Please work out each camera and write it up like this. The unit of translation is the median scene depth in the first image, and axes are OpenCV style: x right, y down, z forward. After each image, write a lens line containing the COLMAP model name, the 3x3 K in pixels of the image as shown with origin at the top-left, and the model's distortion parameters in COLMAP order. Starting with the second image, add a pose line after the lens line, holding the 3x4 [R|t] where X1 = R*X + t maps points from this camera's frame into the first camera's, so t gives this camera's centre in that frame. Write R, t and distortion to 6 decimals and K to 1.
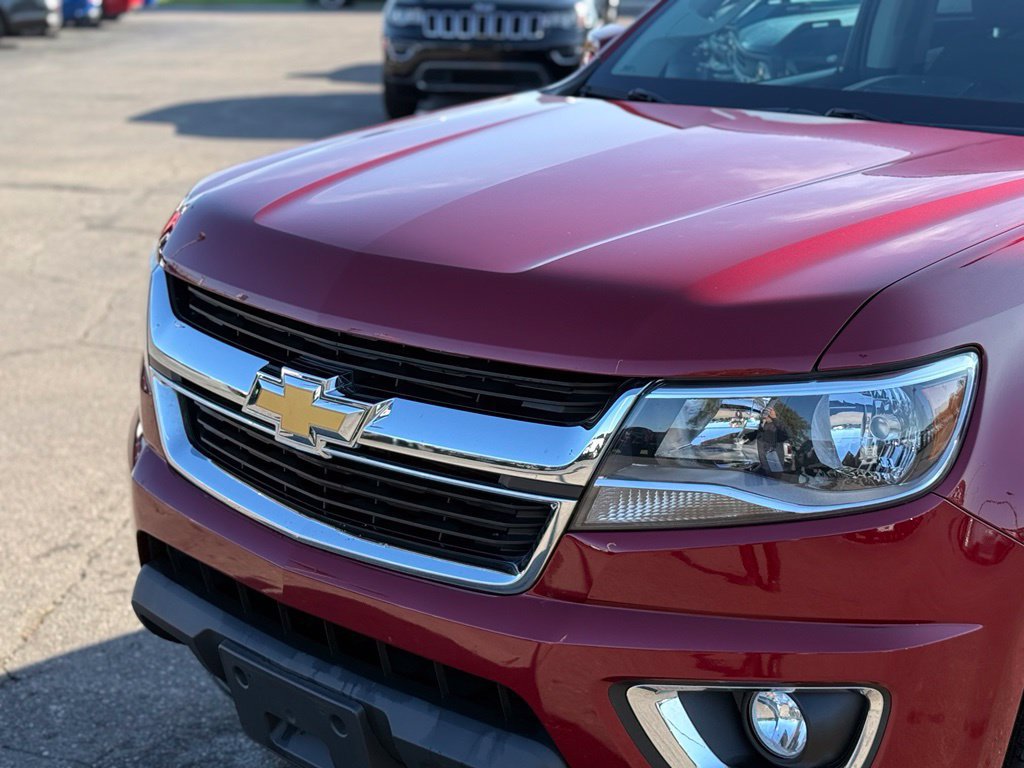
lens RADIAL K [[2052.5, 0, 512.0], [0, 2052.5, 384.0], [0, 0, 1]] dist [0.116263, 0.188453]
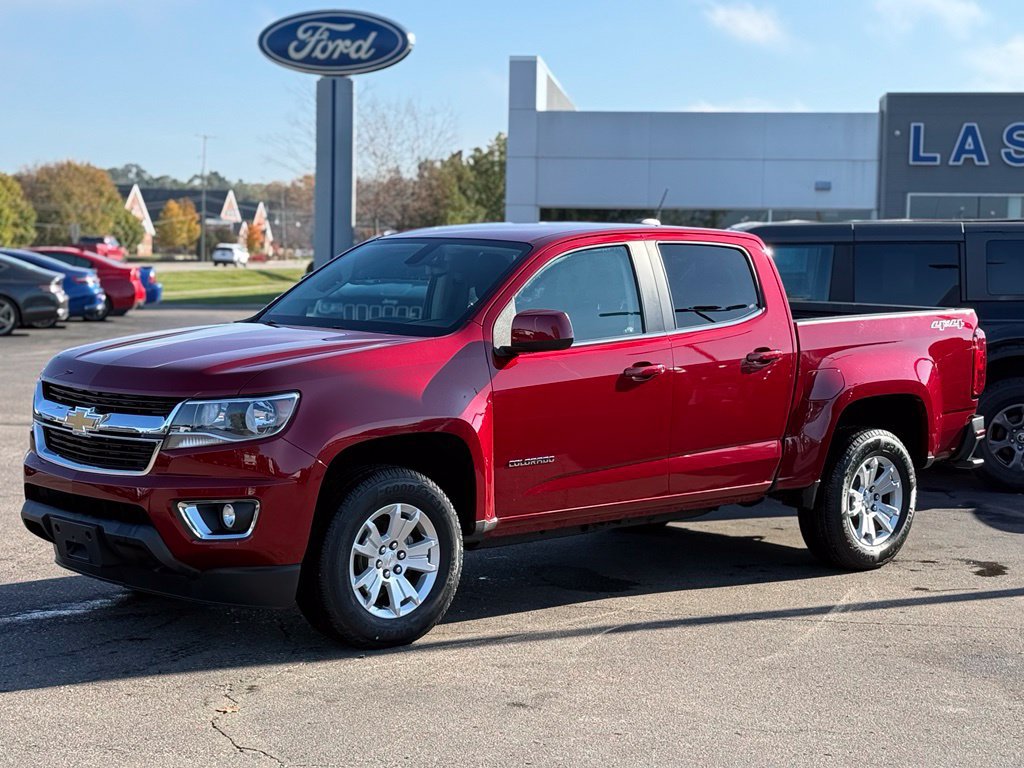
lens RADIAL K [[2052.5, 0, 512.0], [0, 2052.5, 384.0], [0, 0, 1]] dist [0.116263, 0.188453]
pose [[0.999762, 0.021378, -0.004353, 0.472714], [-0.021785, 0.989027, -0.146121, 0.347548], [0.001182, 0.146181, 0.989257, -1.690273]]
